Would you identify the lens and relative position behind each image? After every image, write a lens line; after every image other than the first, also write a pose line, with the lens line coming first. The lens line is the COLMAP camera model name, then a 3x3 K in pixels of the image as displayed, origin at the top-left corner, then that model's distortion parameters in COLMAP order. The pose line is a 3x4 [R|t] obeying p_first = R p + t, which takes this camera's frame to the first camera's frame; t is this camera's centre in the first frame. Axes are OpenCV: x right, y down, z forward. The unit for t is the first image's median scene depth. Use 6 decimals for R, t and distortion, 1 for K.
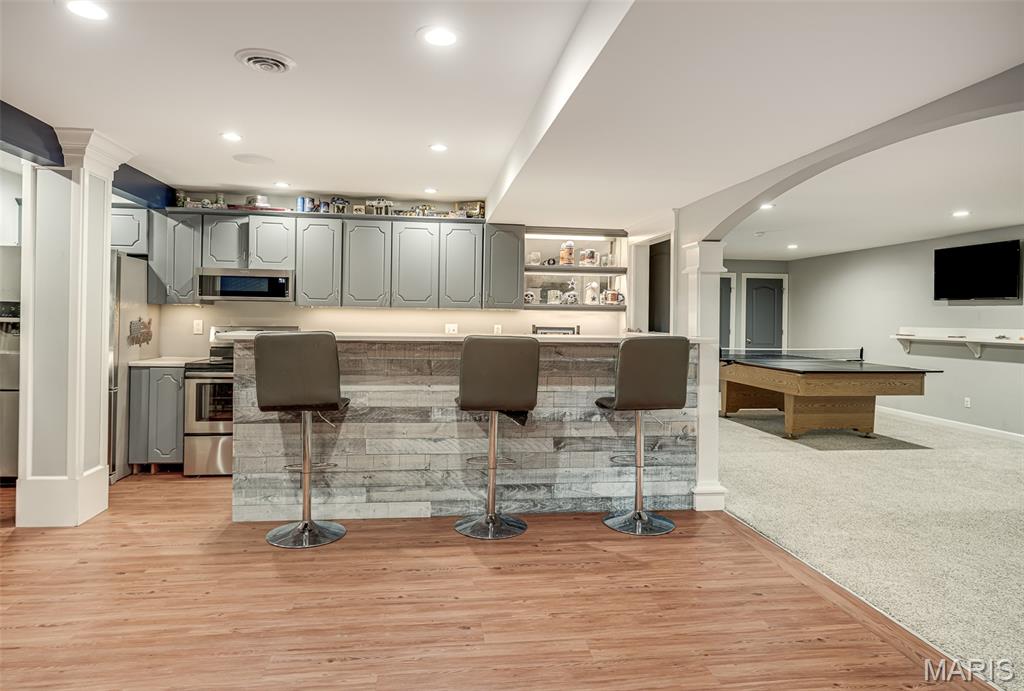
lens RADIAL K [[613.5, 0, 511.3], [0, 613.5, 313.8], [0, 0, 1]] dist [-0.000263, -0.000743]
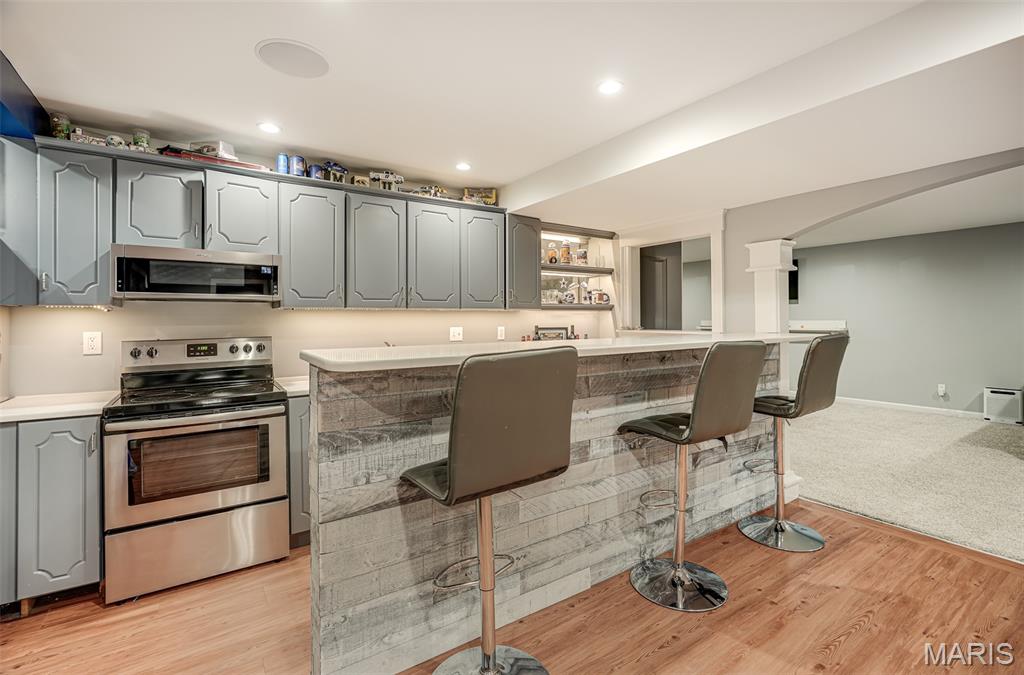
lens RADIAL K [[459.3, 0, 512.0], [0, 459.3, 315.9], [0, 0, 1]] dist [-0.005342, 0.000167]
pose [[0.896297, -0.016735, 0.443138, -0.352802], [0.015788, 0.999858, 0.005825, -0.002107], [-0.443173, 0.001775, 0.896434, 0.418962]]
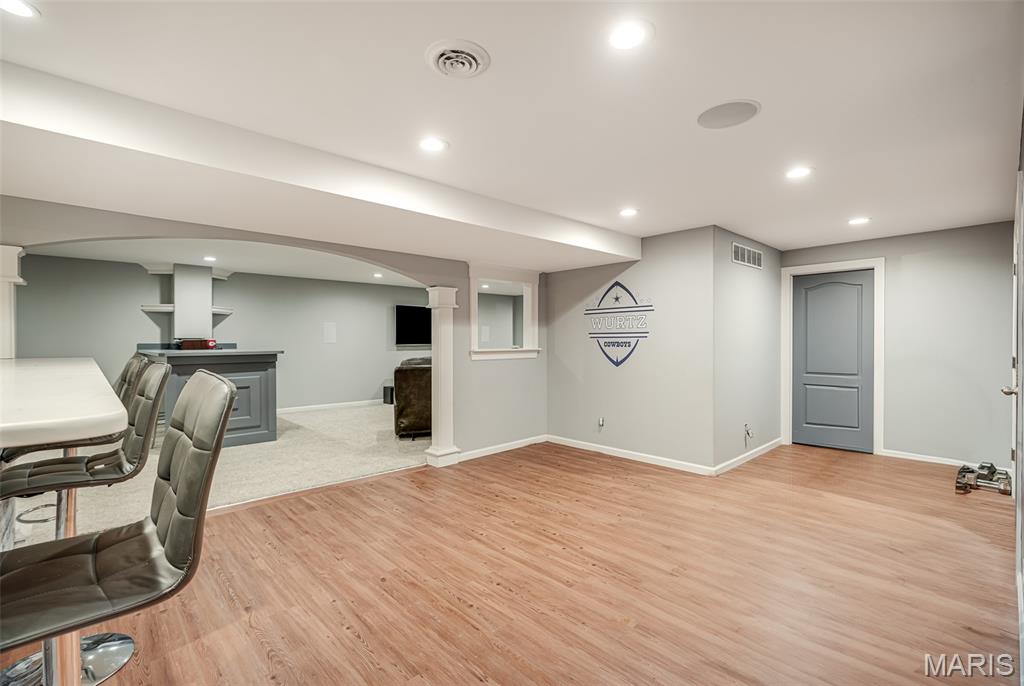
lens RADIAL K [[465.9, 0, 514.6], [0, 465.9, 334.5], [0, 0, 1]] dist [-0.024263, -0.000122]
pose [[-0.580773, -0.008486, 0.814021, -0.501445], [-0.012475, 0.999921, 0.001524, -0.004209], [-0.813970, -0.009270, -0.580833, 0.660735]]
